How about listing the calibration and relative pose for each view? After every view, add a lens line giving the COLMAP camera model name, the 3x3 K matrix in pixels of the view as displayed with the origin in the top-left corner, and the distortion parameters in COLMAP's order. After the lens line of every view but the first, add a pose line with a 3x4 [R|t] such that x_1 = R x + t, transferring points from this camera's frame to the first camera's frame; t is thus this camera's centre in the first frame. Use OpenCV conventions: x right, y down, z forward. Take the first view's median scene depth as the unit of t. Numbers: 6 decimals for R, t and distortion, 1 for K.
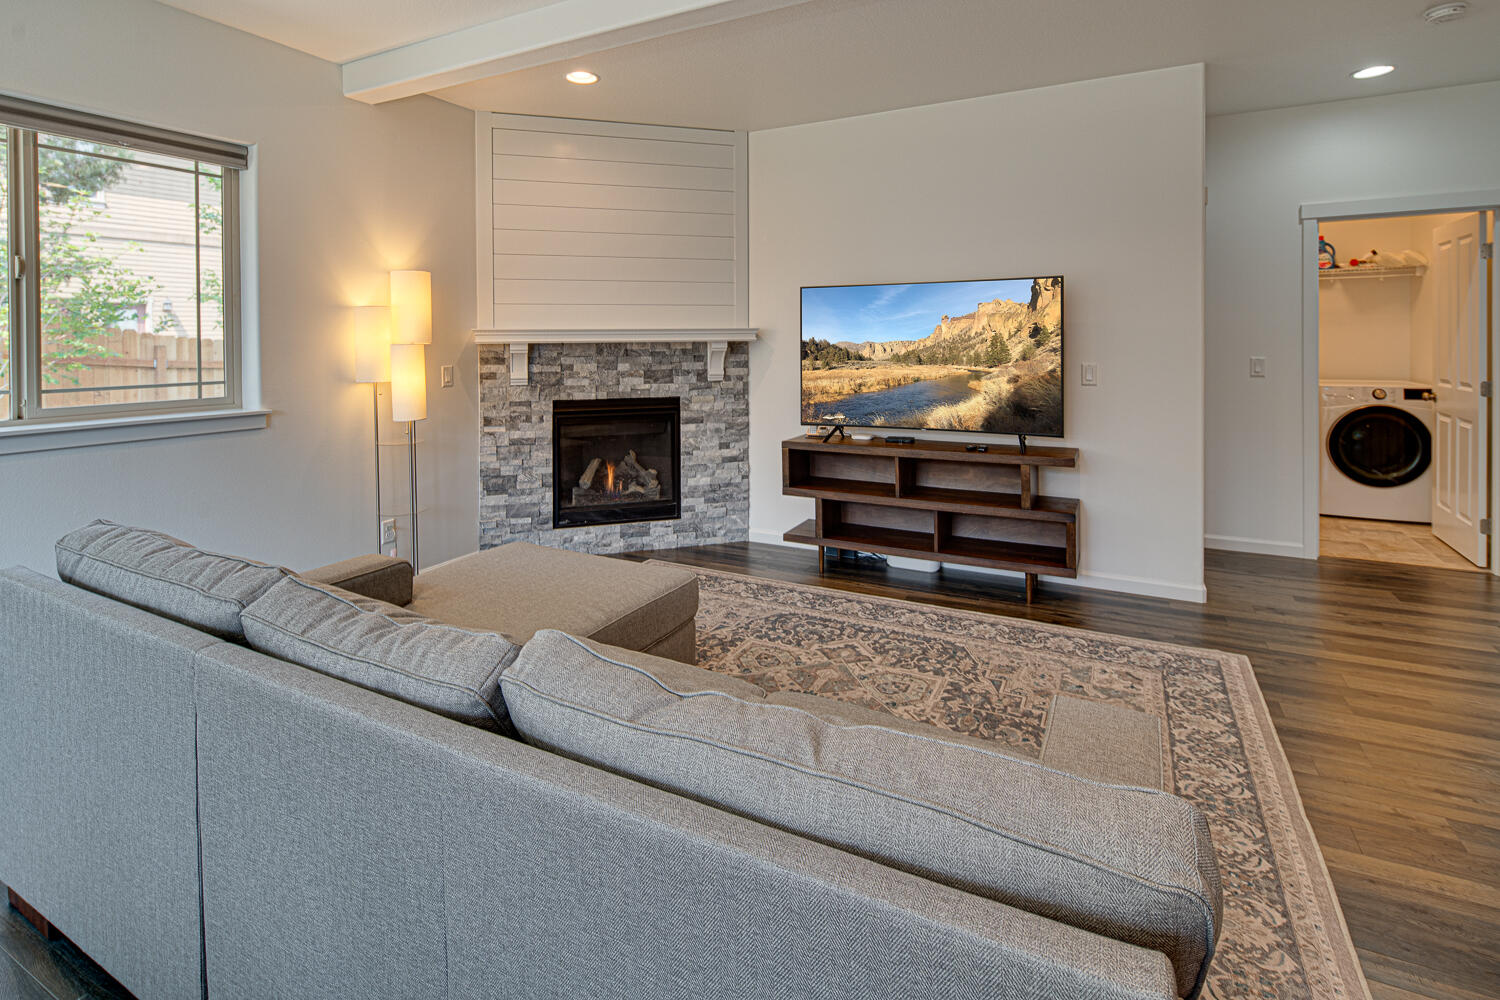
lens RADIAL K [[735.3, 0, 745.1], [0, 735.3, 347.1], [0, 0, 1]] dist [-0.000186, -0.001075]
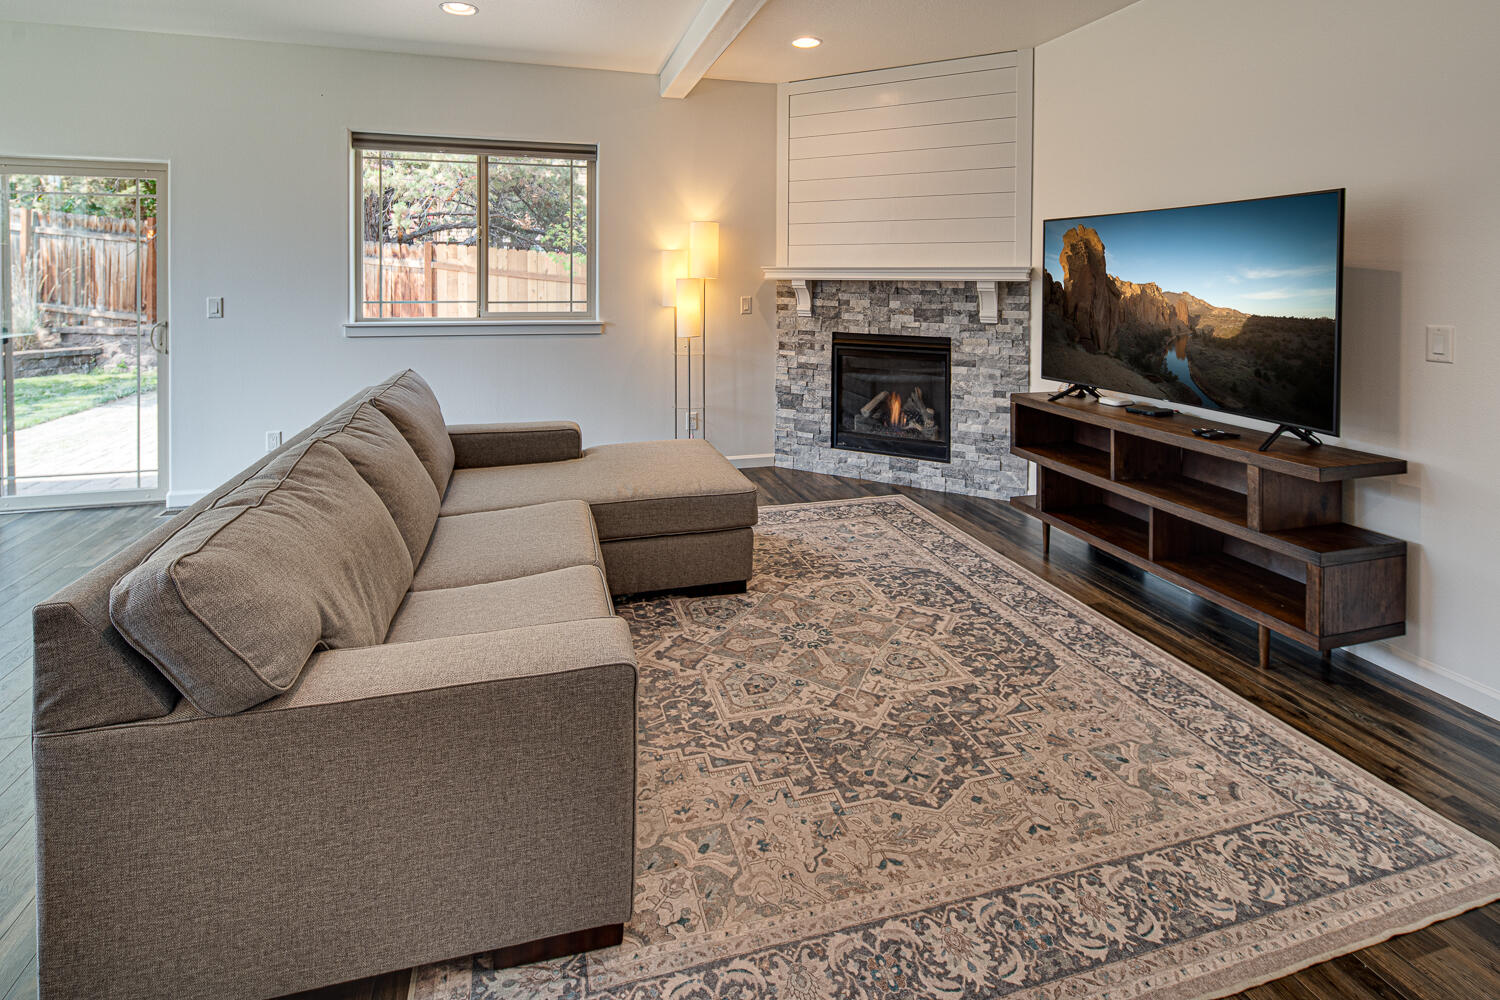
lens RADIAL K [[739.2, 0, 744.0], [0, 739.2, 276.5], [0, 0, 1]] dist [-0.002199, -0.001311]
pose [[0.687761, 0.012812, -0.725824, 0.449496], [-0.019907, 0.999801, -0.001214, -0.006603], [0.725664, 0.015284, 0.687880, 0.133226]]
